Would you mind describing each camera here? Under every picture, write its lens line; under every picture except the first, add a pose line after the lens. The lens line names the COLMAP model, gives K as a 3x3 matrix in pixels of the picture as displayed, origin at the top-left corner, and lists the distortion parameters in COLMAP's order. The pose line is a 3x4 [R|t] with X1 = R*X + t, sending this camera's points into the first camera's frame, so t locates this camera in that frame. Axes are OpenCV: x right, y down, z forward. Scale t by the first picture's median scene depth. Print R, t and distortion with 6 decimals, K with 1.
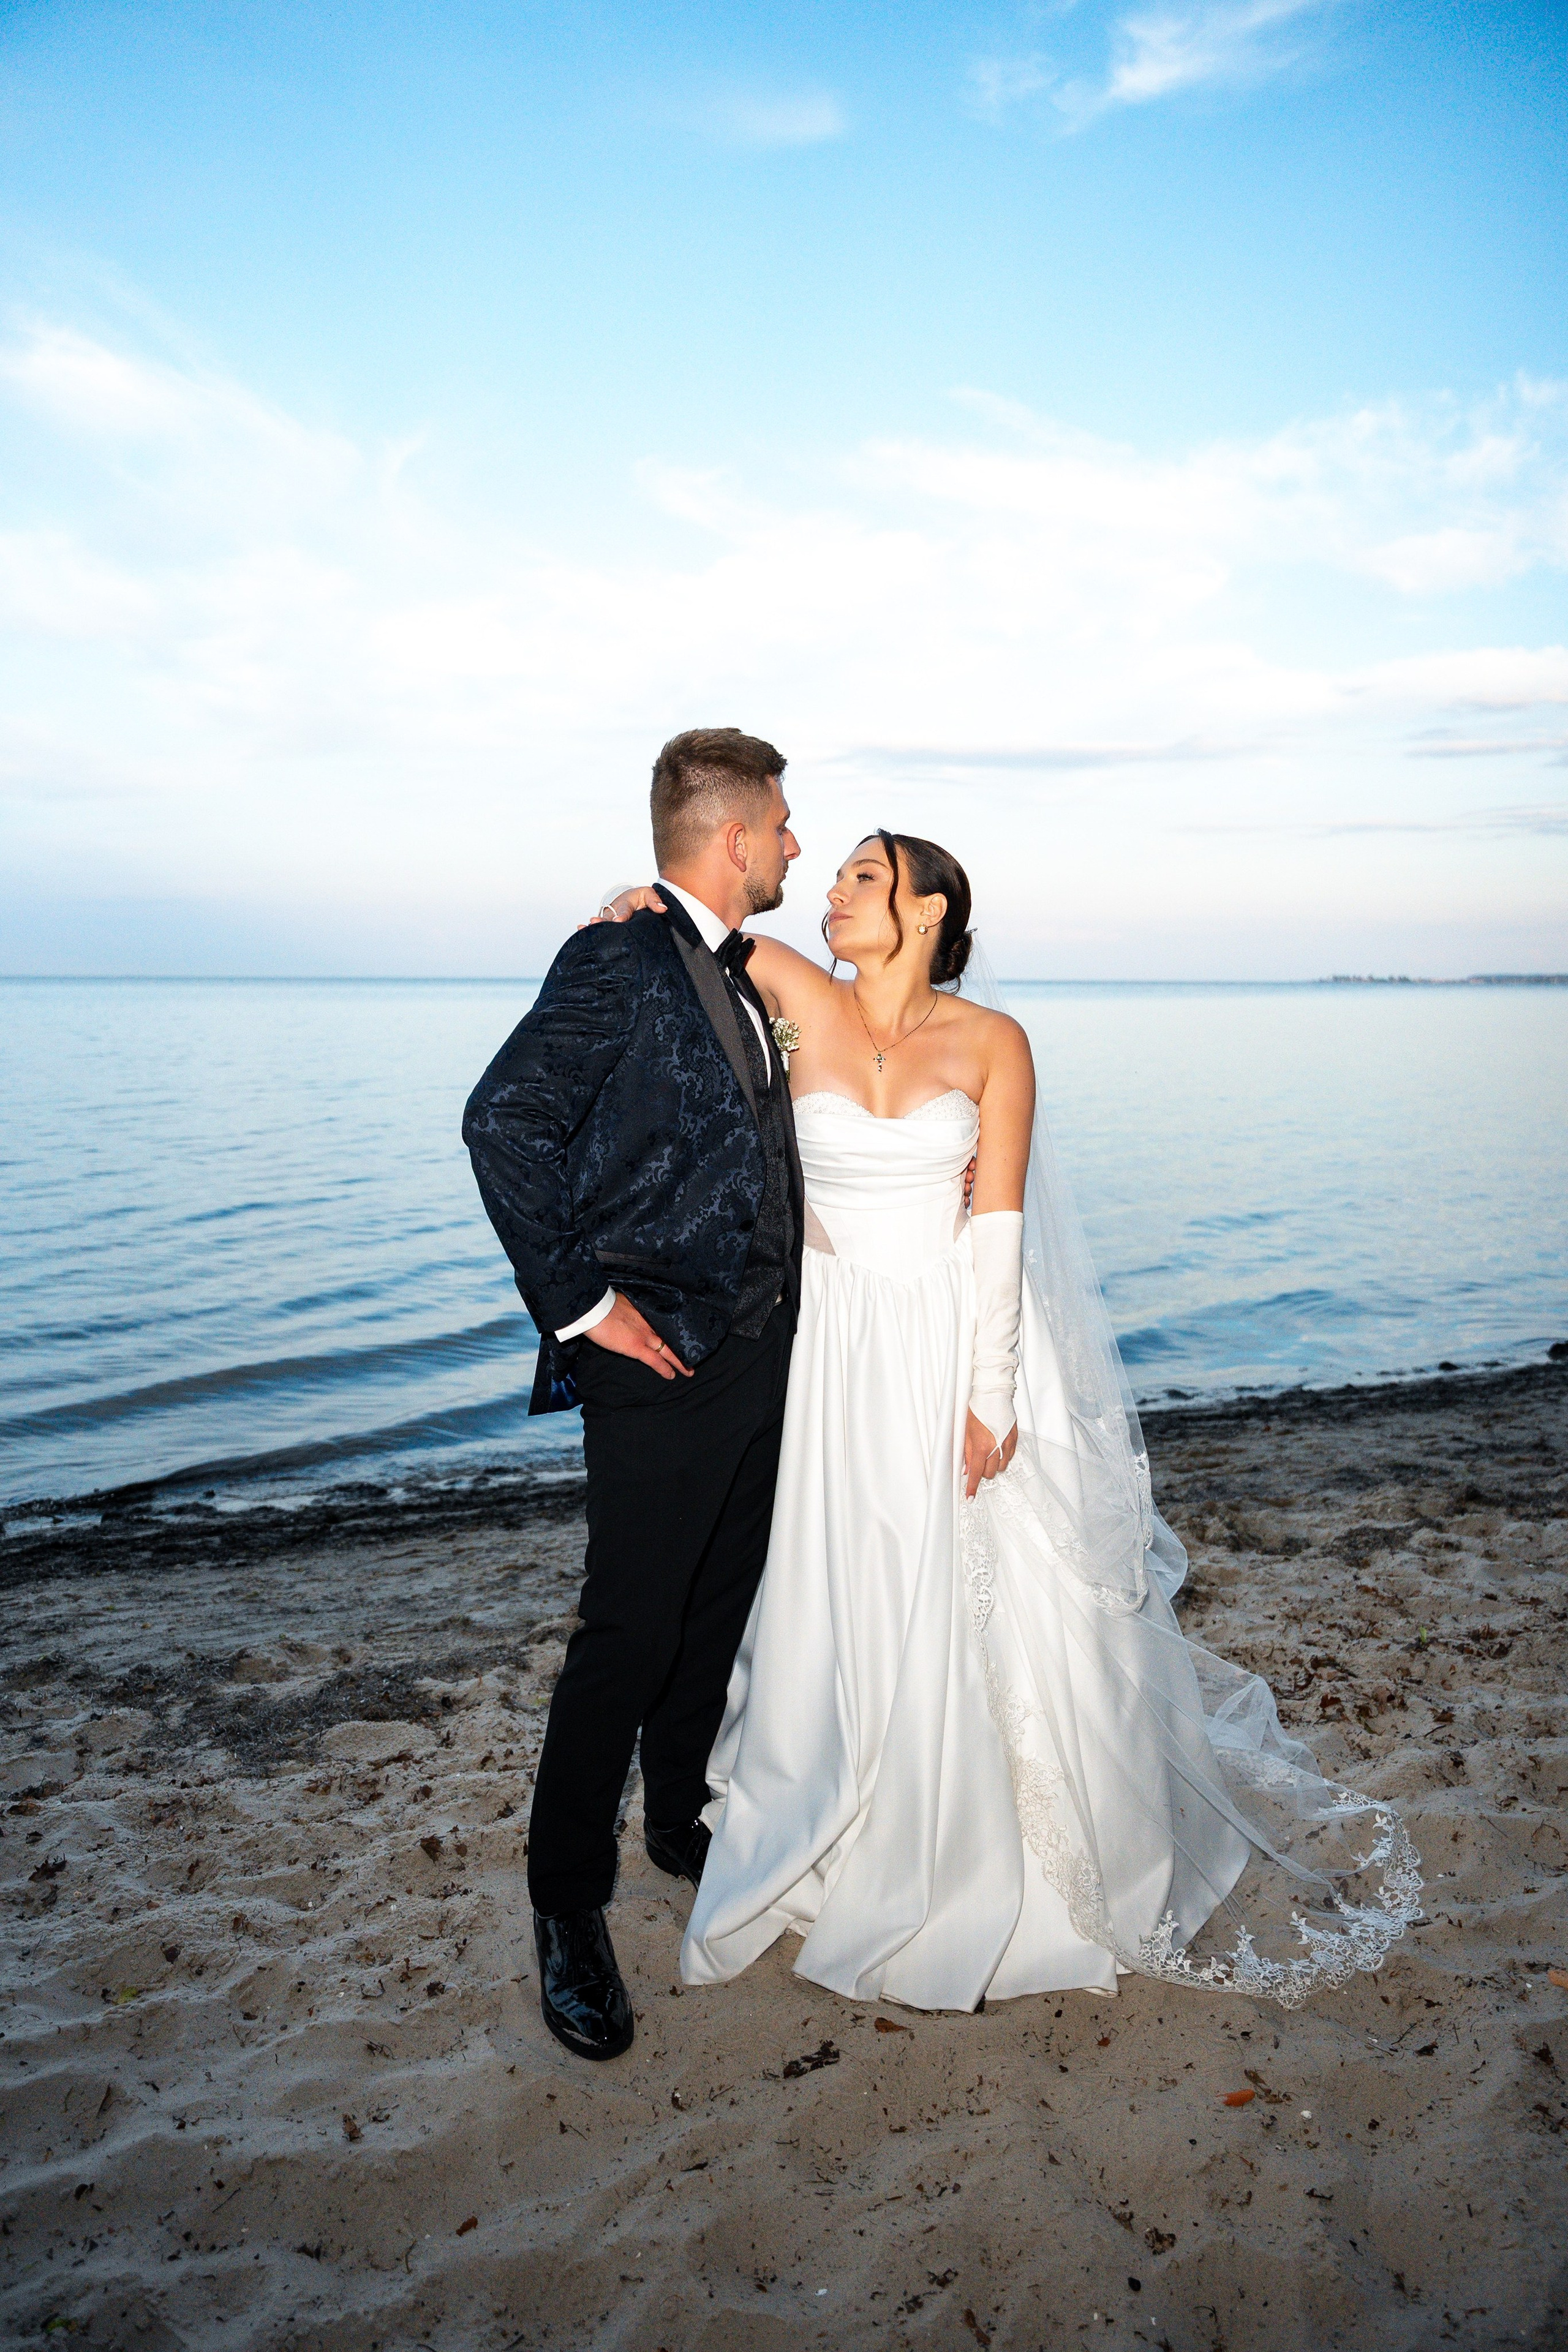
lens RADIAL K [[1524.8, 0, 787.7], [0, 1524.8, 1176.8], [0, 0, 1]] dist [0.006050, -0.018172]
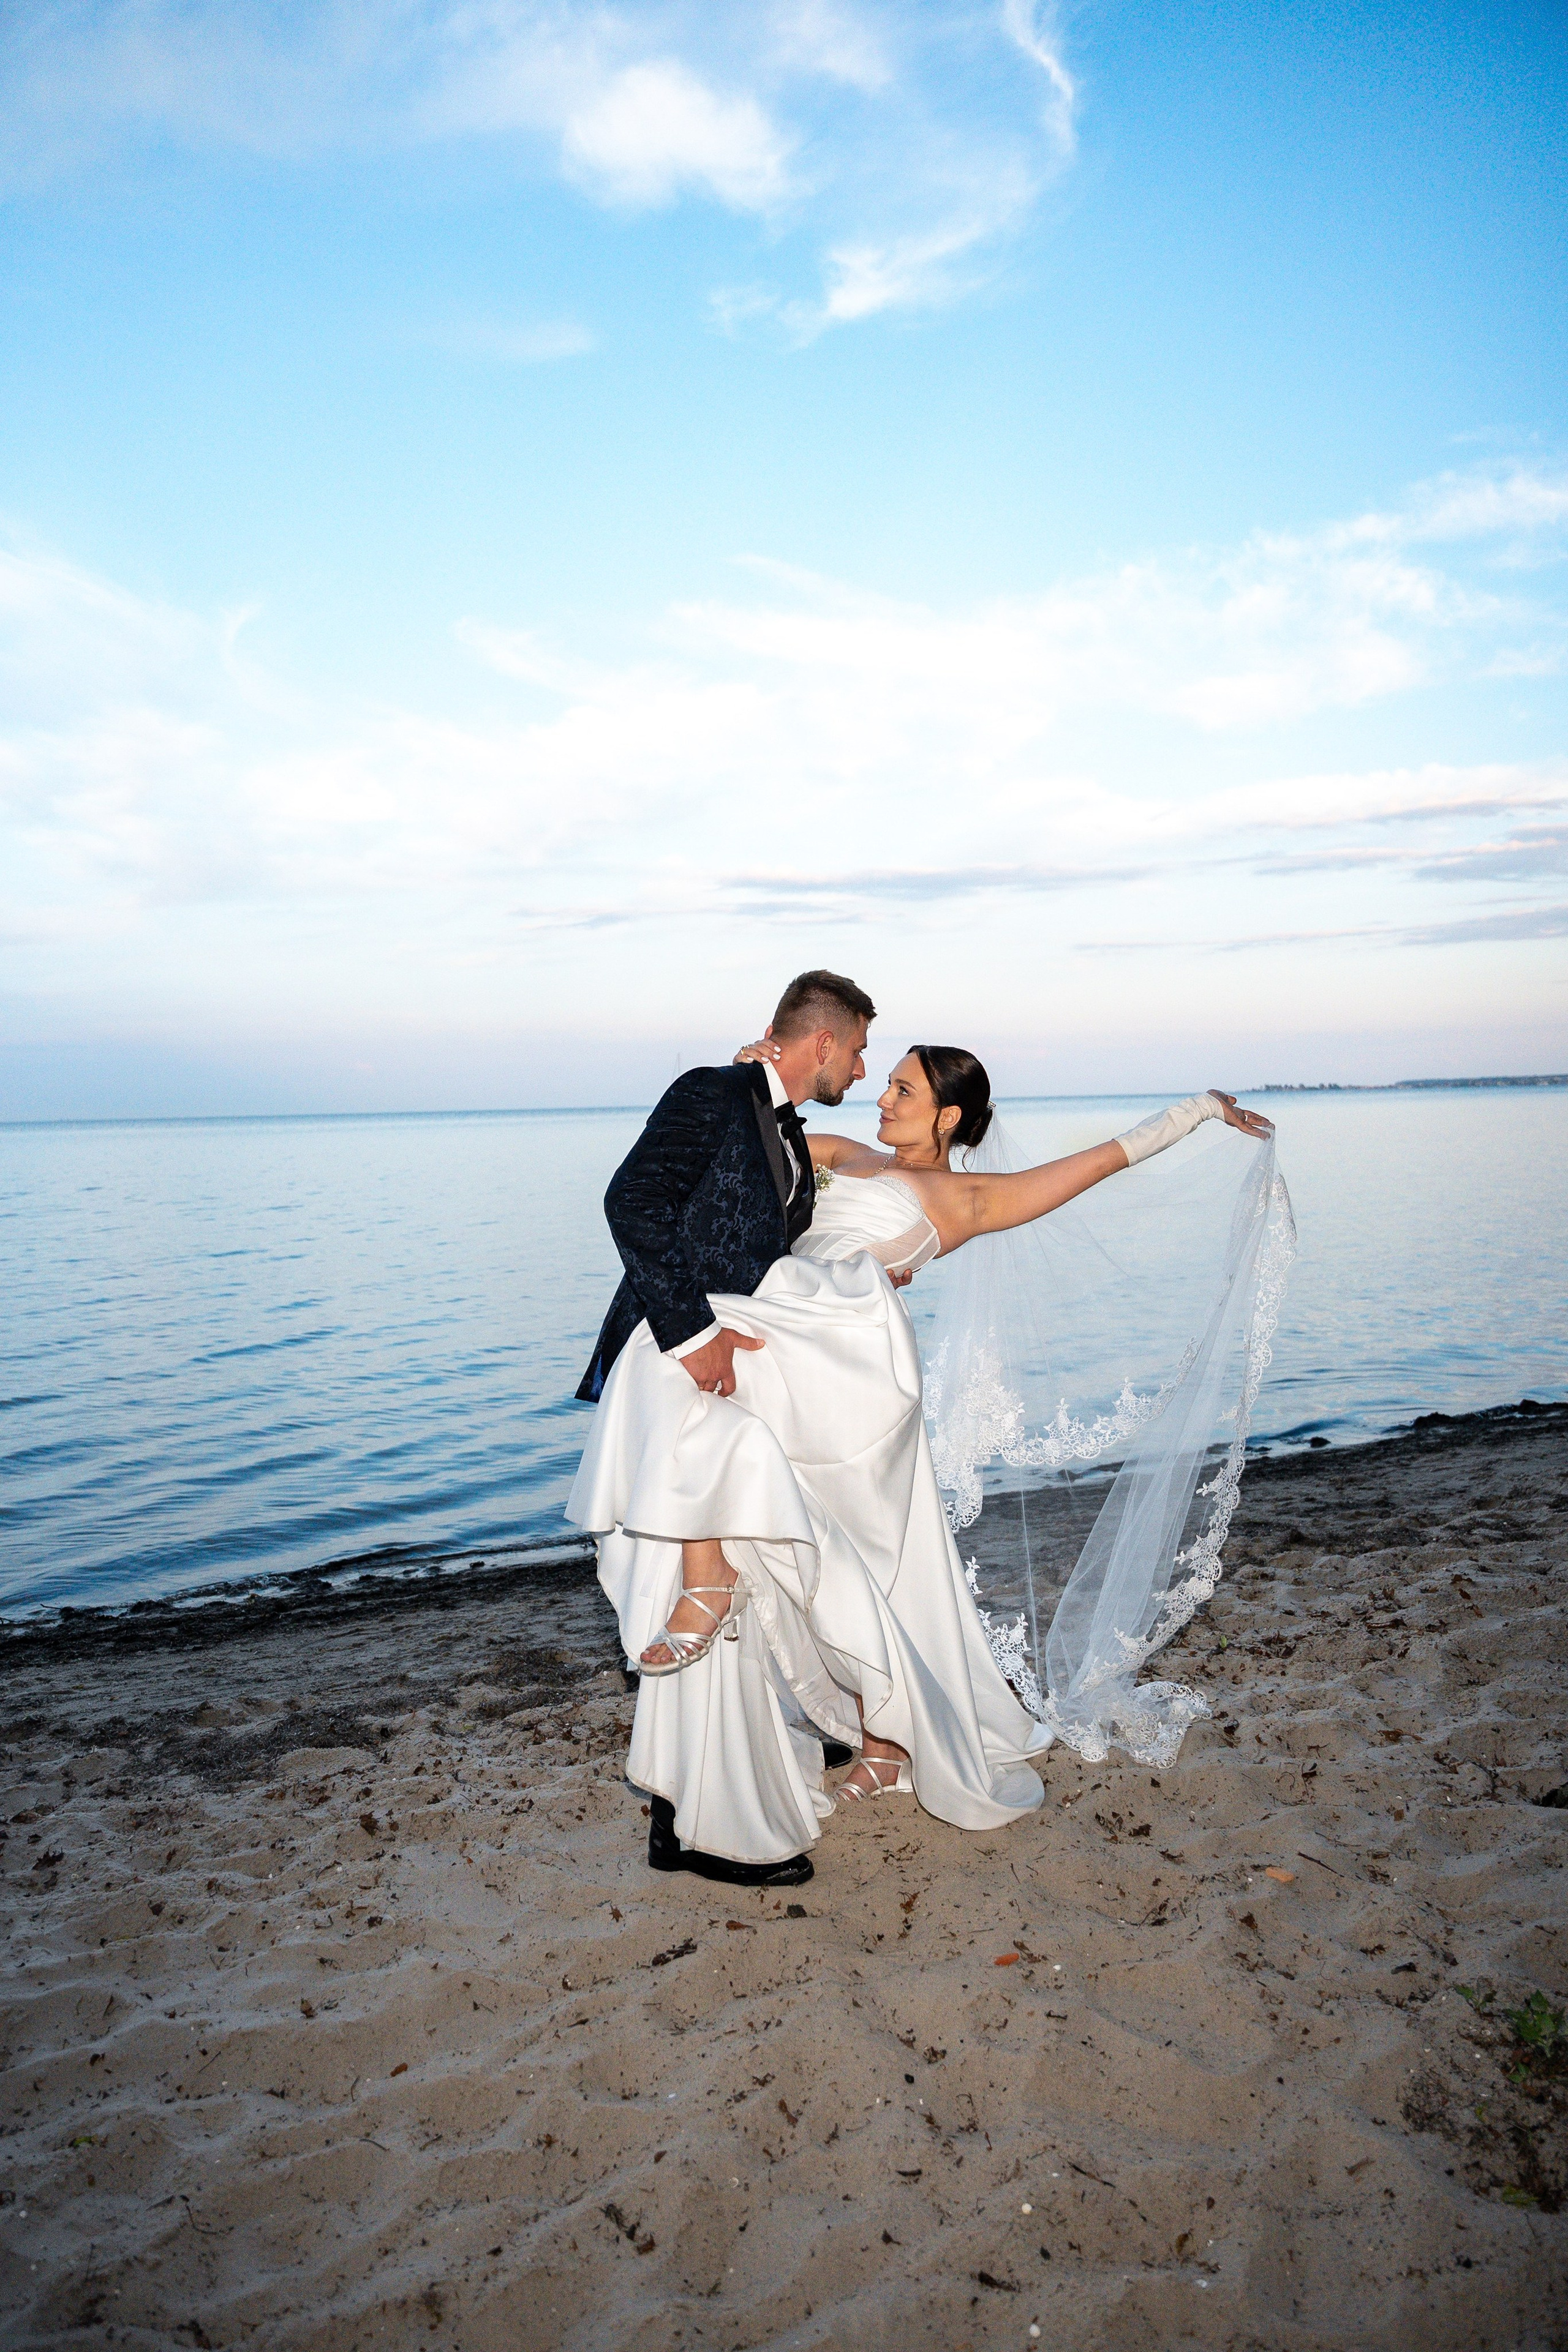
lens RADIAL K [[1524.8, 0, 787.7], [0, 1524.8, 1176.8], [0, 0, 1]] dist [0.006050, -0.018172]
pose [[0.998812, -0.031212, 0.037424, 0.047184], [0.034139, 0.996184, -0.080321, 0.025159], [-0.034775, 0.081503, 0.996066, -0.181444]]
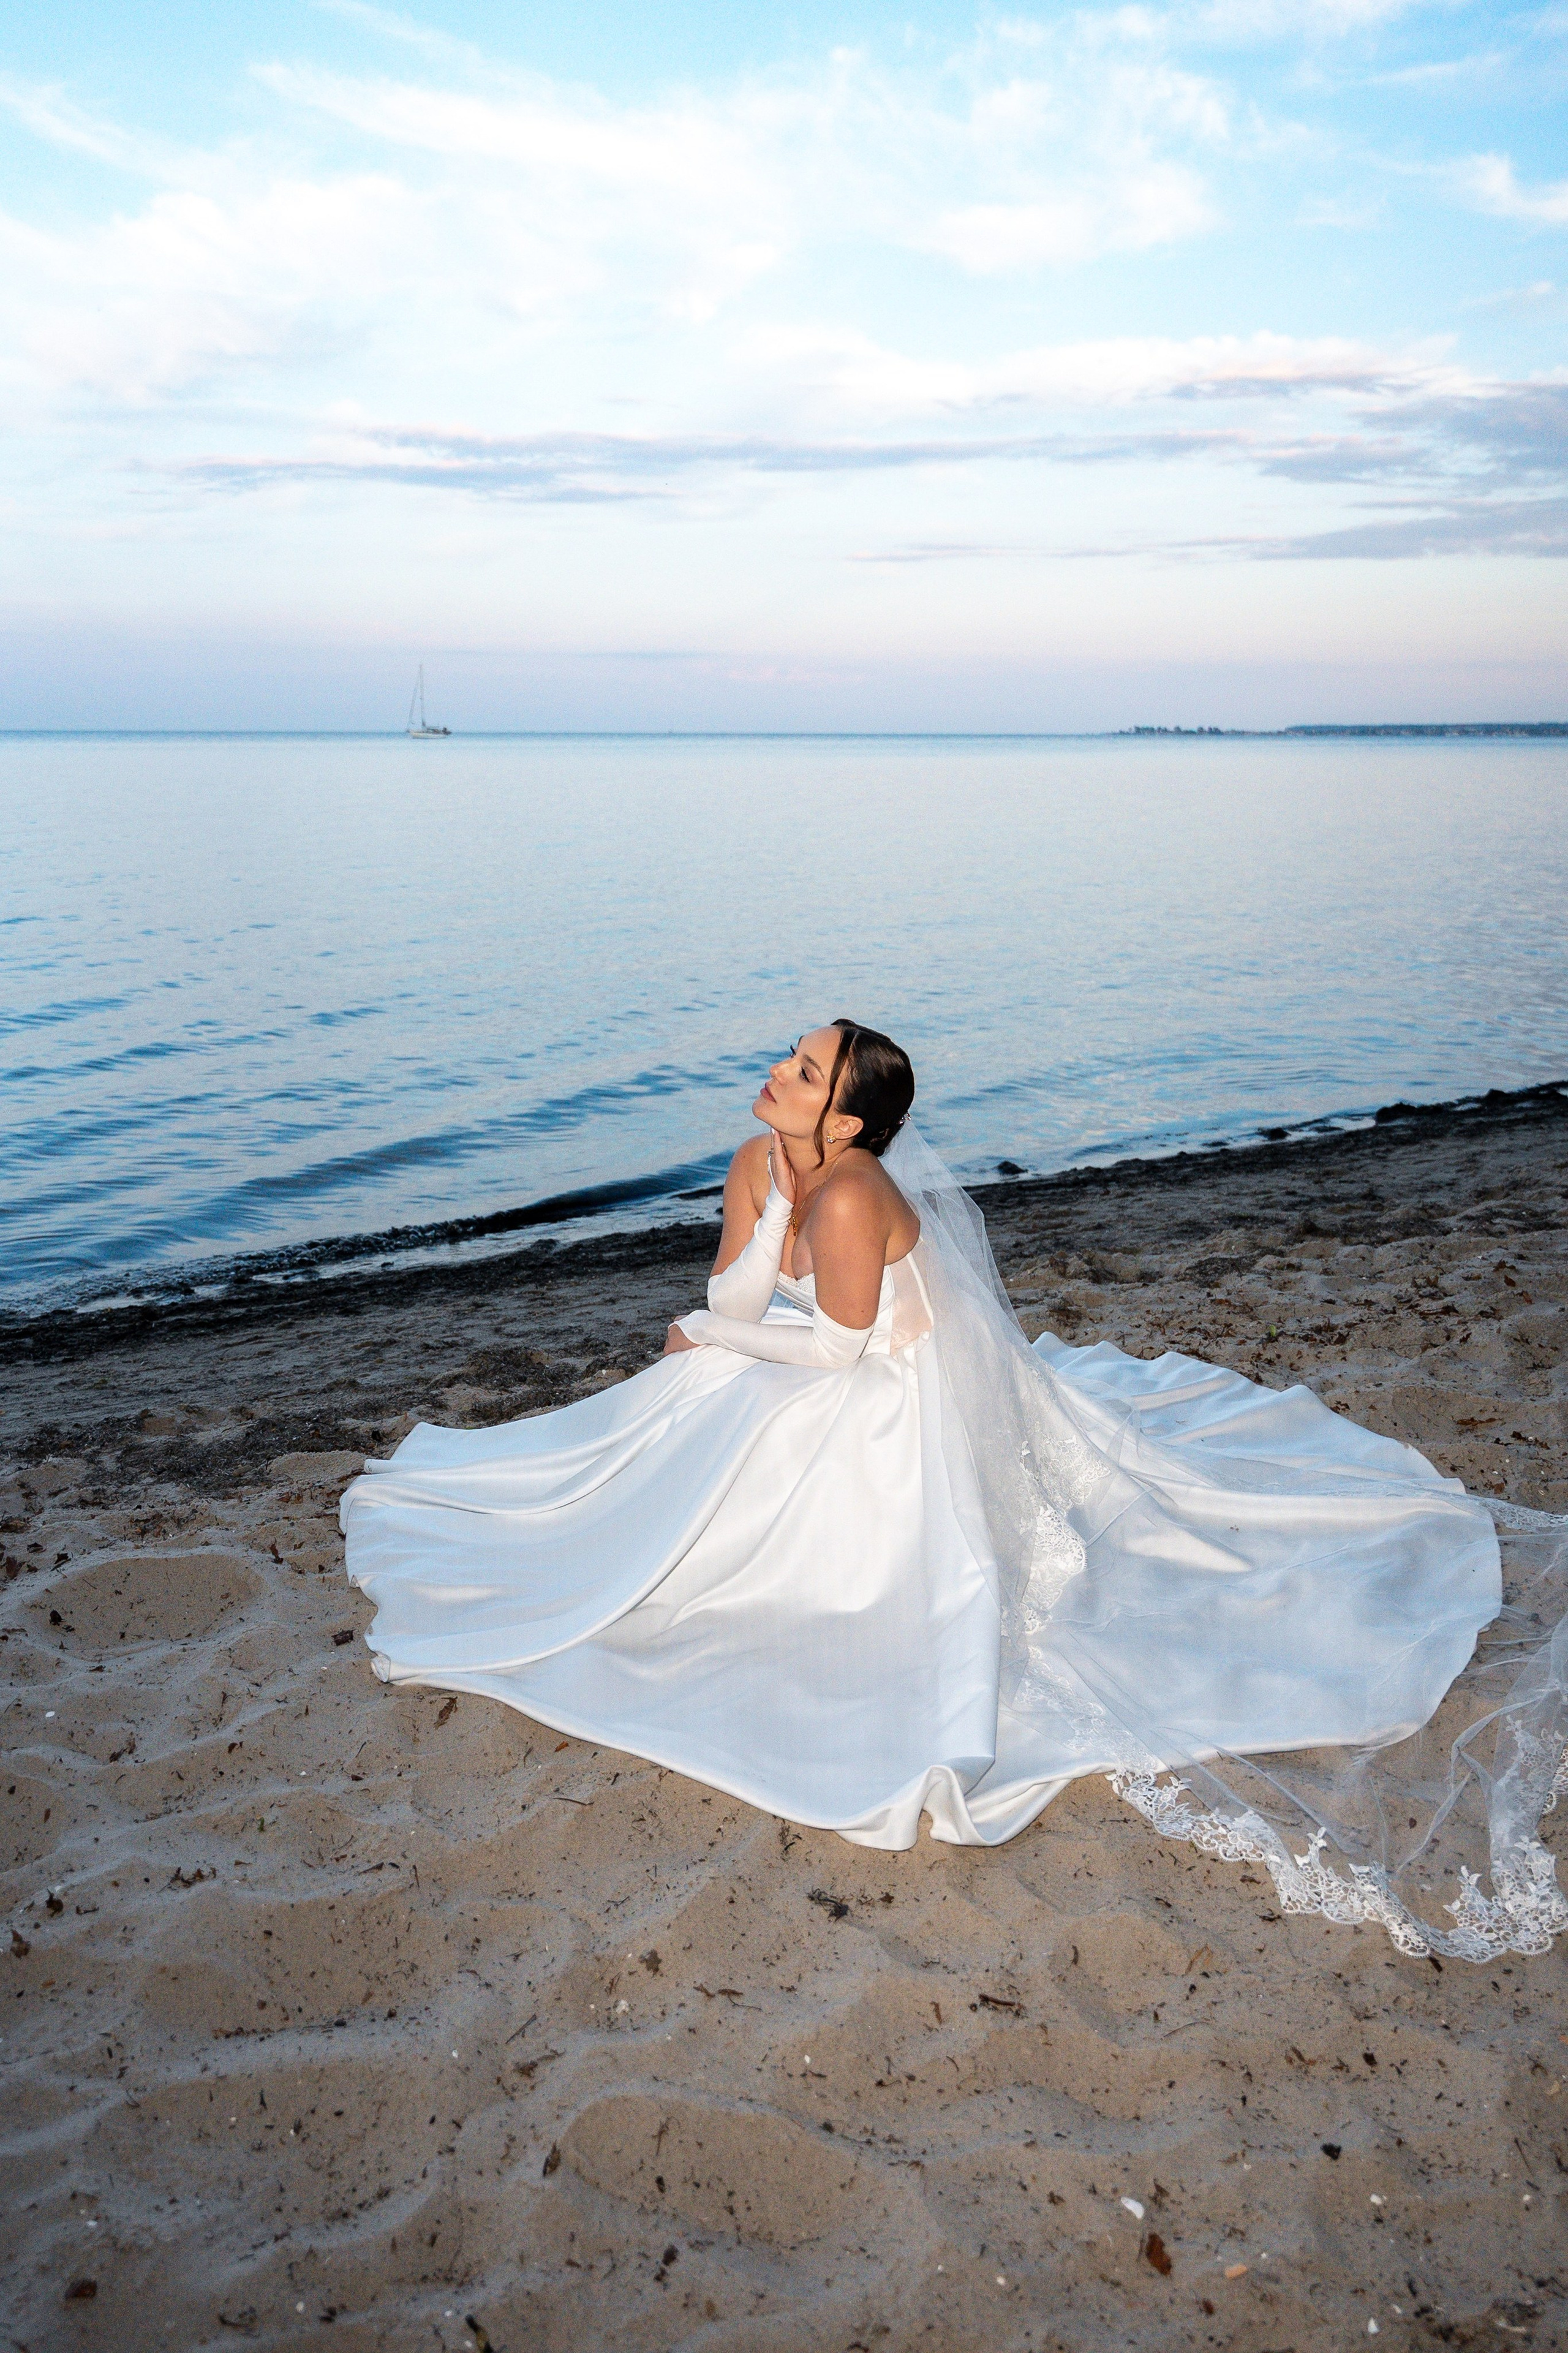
lens RADIAL K [[1835.6, 0, 784.0], [0, 1835.6, 1176.5], [0, 0, 1]] dist [0.007747, -0.003080]
pose [[0.987716, -0.038090, 0.151543, -0.121420], [0.021349, 0.993636, 0.110601, 0.035603], [-0.154792, -0.106008, 0.982243, -0.221570]]
